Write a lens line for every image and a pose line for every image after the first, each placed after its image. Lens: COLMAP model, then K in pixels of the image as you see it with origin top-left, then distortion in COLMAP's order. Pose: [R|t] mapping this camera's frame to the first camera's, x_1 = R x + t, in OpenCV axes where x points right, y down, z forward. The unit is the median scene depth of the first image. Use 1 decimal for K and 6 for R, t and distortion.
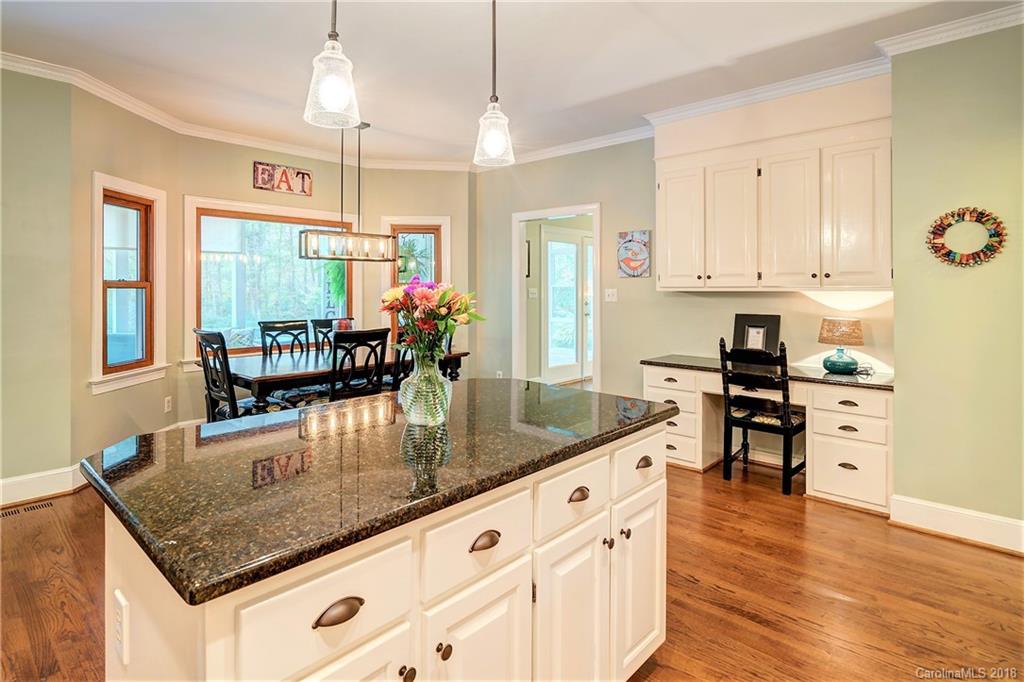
lens RADIAL K [[544.3, 0, 464.8], [0, 544.3, 287.1], [0, 0, 1]] dist [-0.001308, -0.000278]
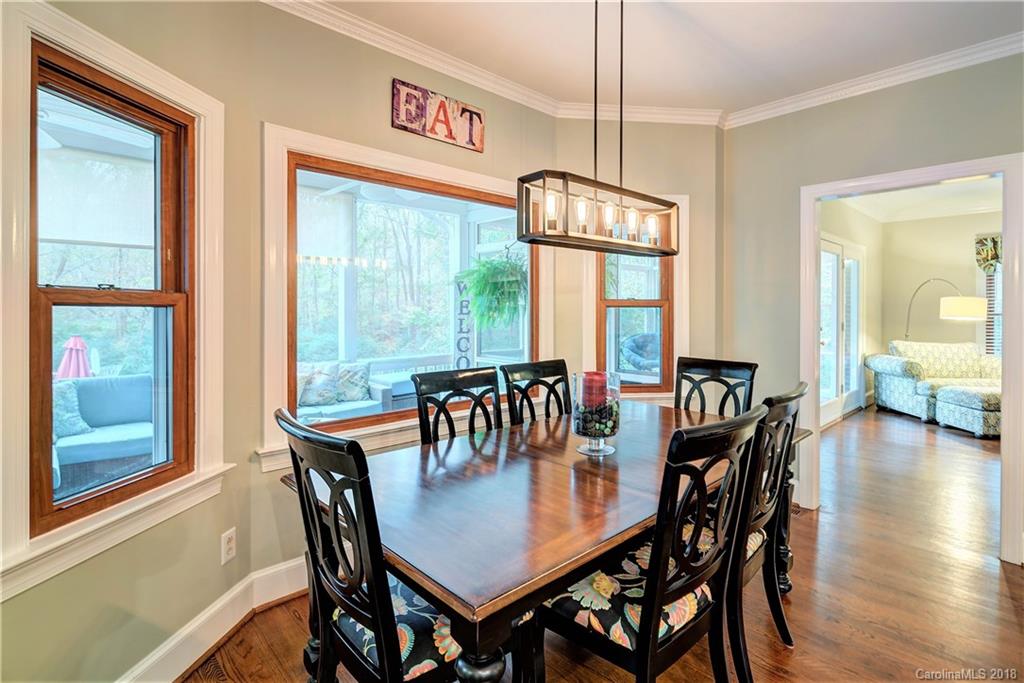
lens RADIAL K [[503.5, 0, 542.1], [0, 503.5, 307.4], [0, 0, 1]] dist [-0.000653, -0.000062]
pose [[0.999999, 0.001348, -0.000212, -0.260190], [-0.001348, 0.999999, 0.000481, 0.002343], [0.000213, -0.000481, 1.000000, 0.539373]]
